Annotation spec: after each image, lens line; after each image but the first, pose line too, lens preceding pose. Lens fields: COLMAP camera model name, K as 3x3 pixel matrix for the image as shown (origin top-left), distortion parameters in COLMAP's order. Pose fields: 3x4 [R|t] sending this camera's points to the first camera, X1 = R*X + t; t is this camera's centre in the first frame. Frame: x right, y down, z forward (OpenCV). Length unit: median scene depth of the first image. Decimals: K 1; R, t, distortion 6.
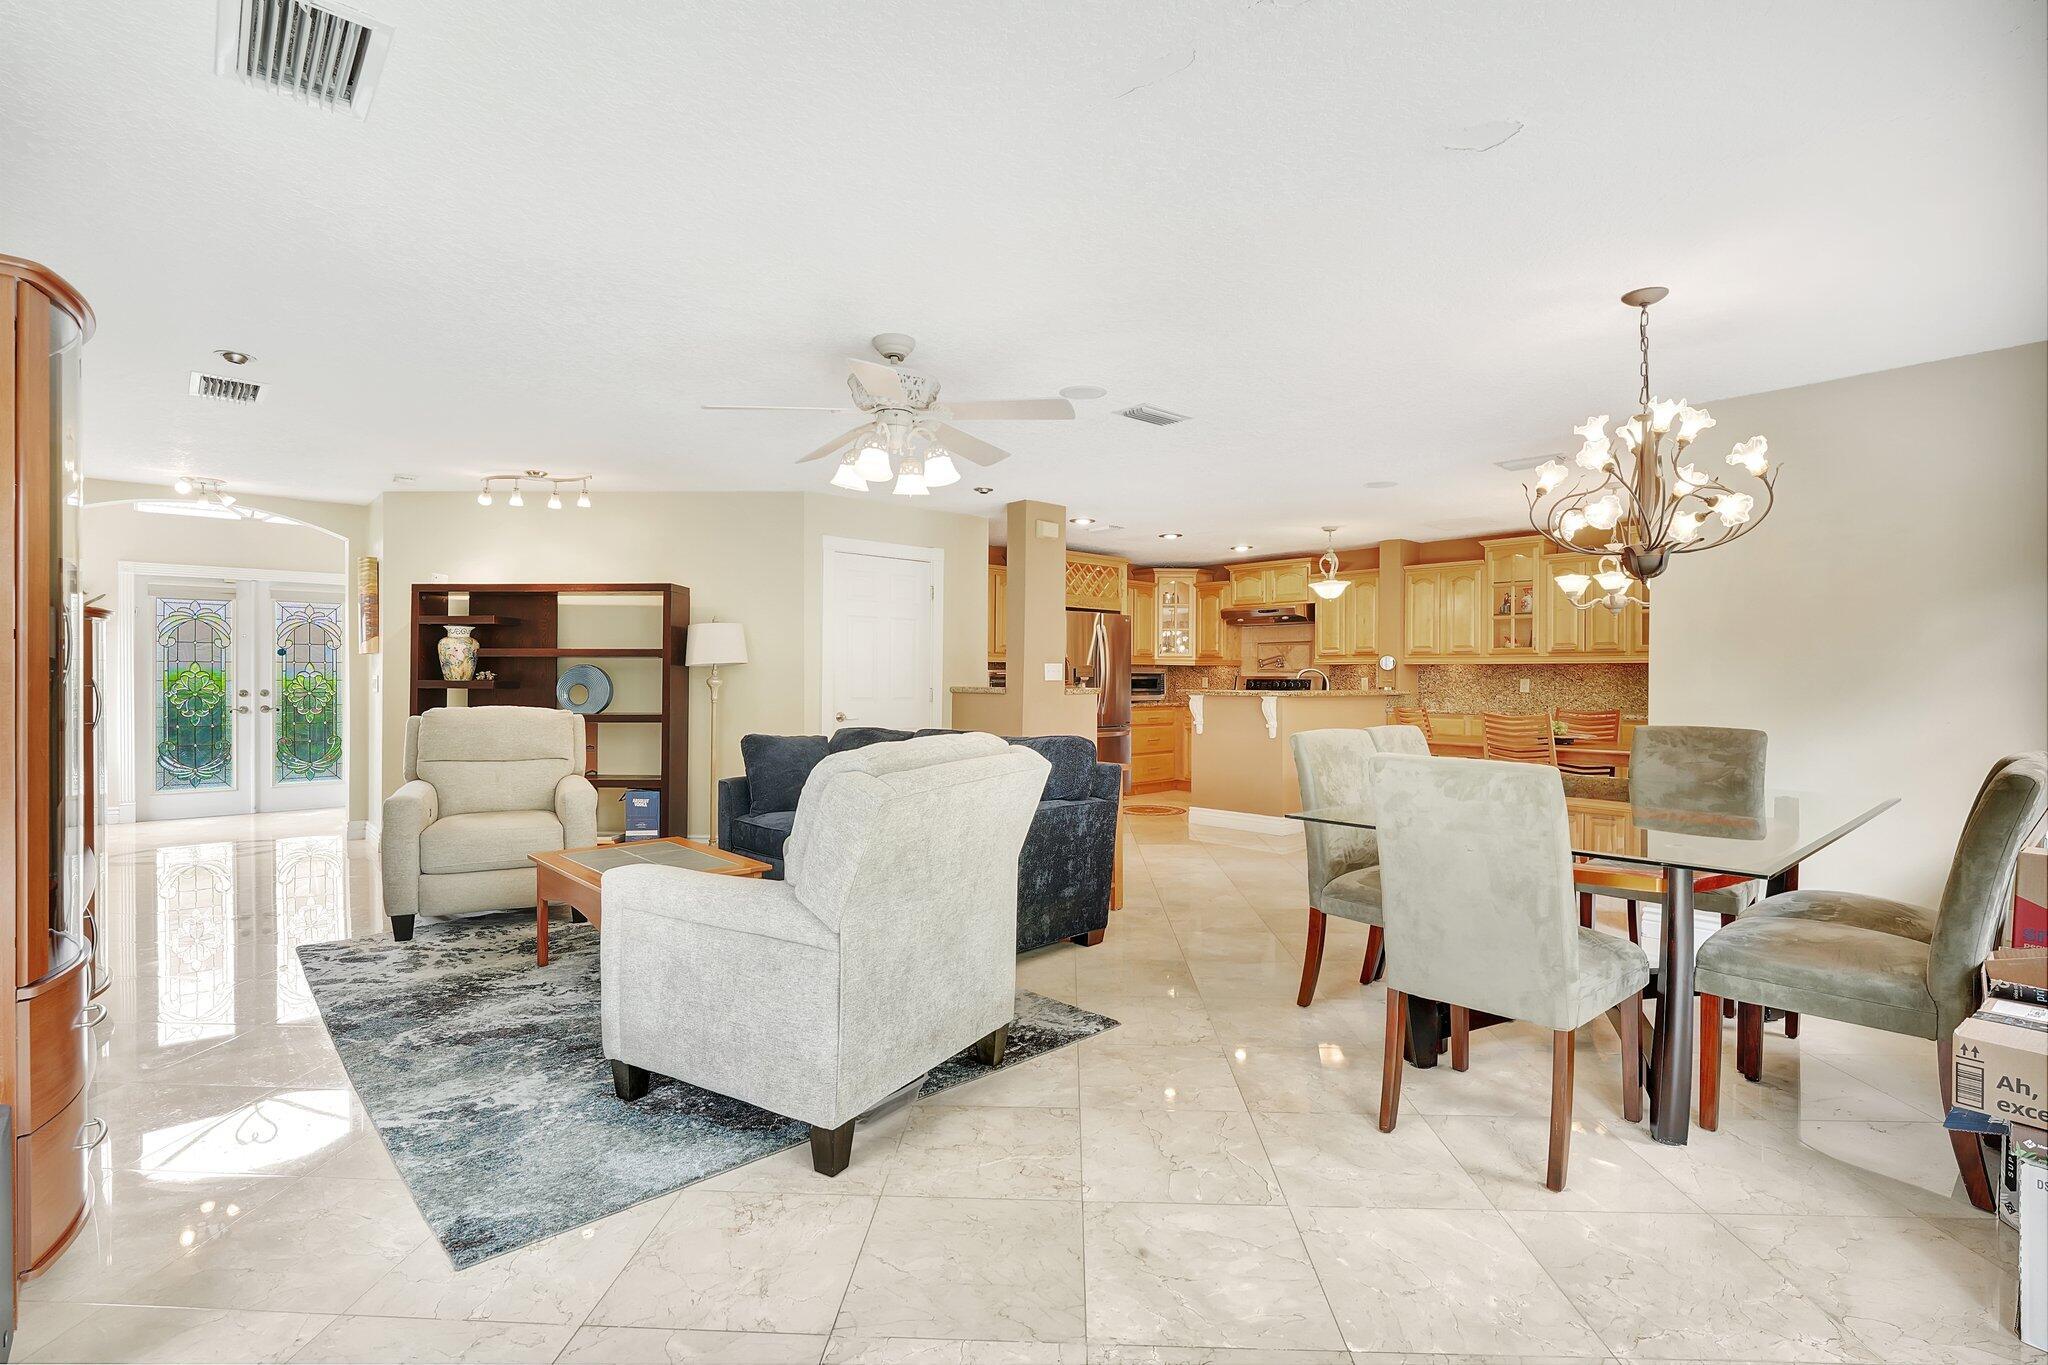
lens RADIAL K [[943.6, 0, 1013.2], [0, 943.6, 690.8], [0, 0, 1]] dist [-0.001197, -0.000270]
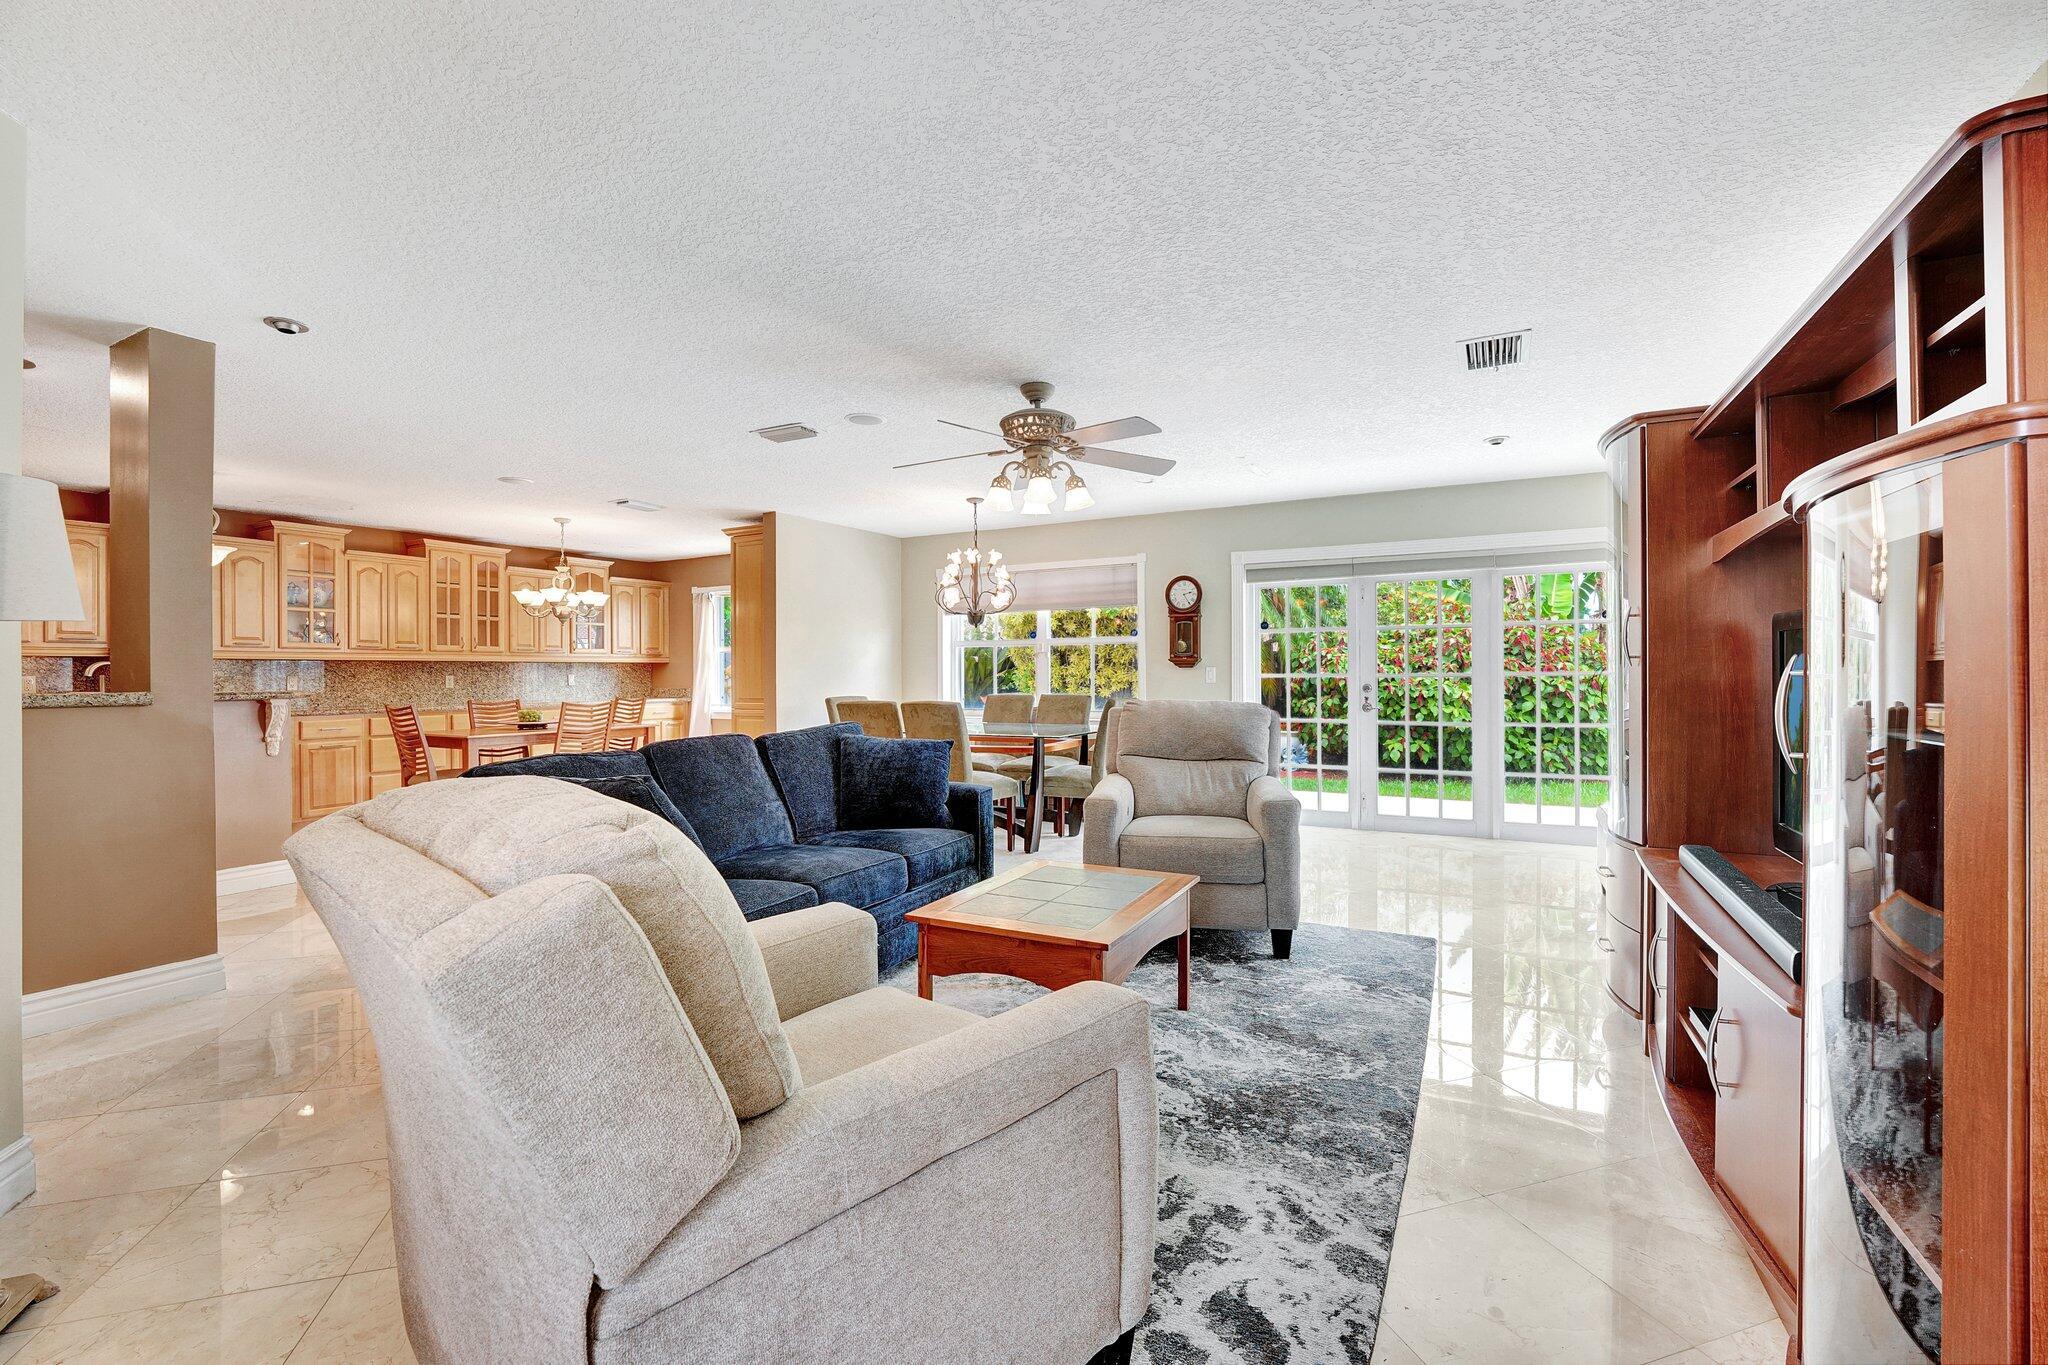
lens RADIAL K [[879.6, 0, 1016.3], [0, 879.6, 678.0], [0, 0, 1]] dist [-0.016107, -0.001762]
pose [[-0.343109, -0.001134, 0.939295, -1.137970], [0.018086, 0.999806, 0.007814, -0.010073], [-0.939122, 0.019669, -0.343022, 1.368800]]
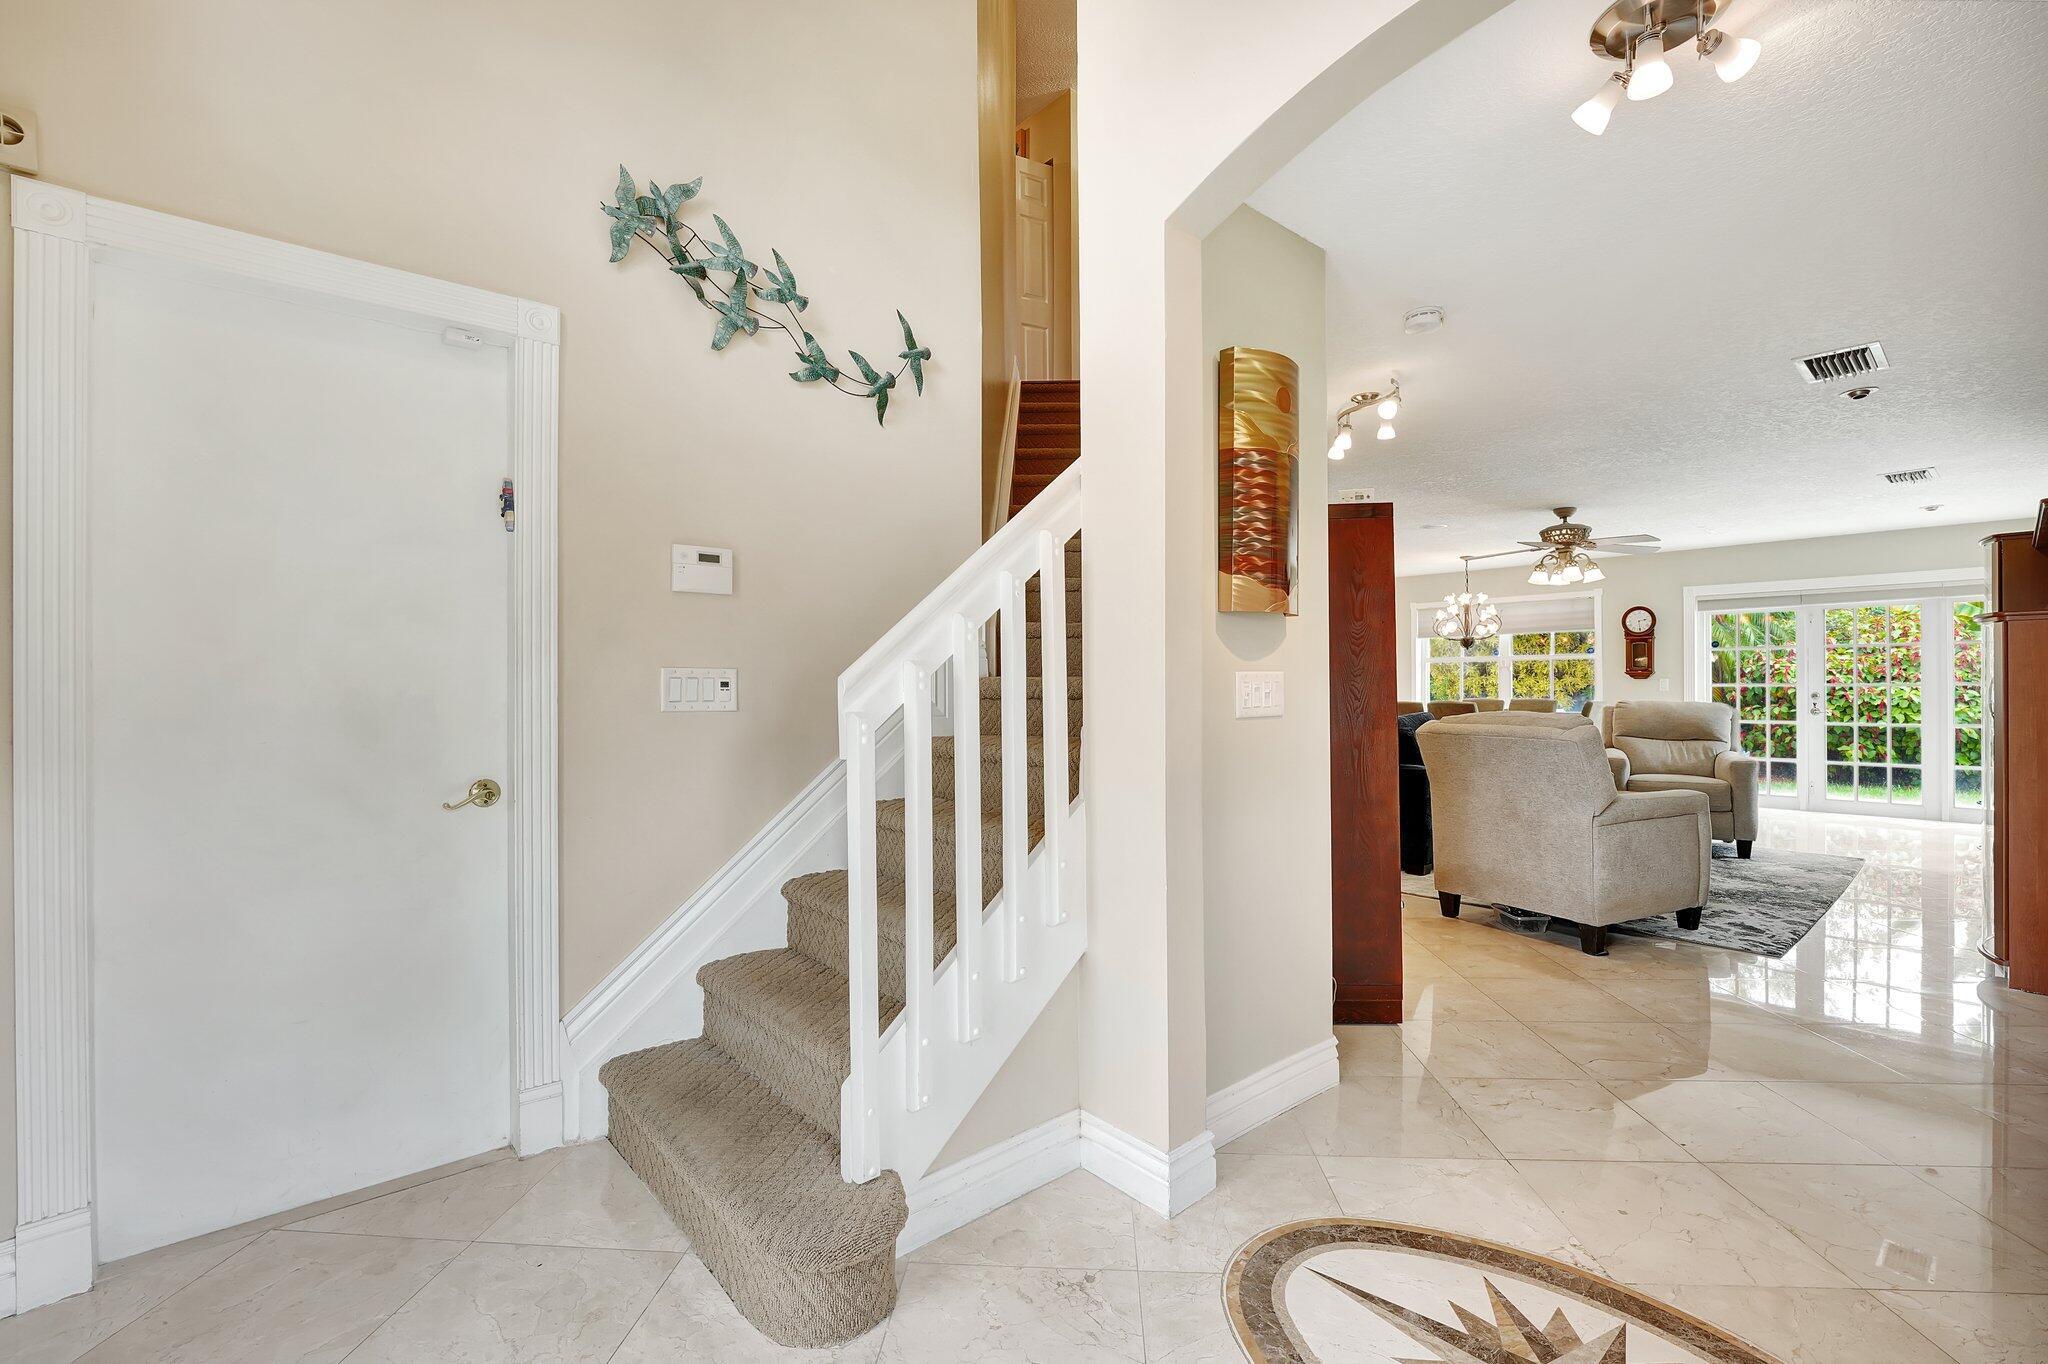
lens RADIAL K [[879.6, 0, 1026.4], [0, 879.6, 685.5], [0, 0, 1]] dist [-0.016107, -0.001762]
pose [[0.016958, 0.001104, 0.999856, -2.013043], [0.016352, 0.999865, -0.001381, -0.016749], [-0.999722, 0.016373, 0.016938, 2.112638]]
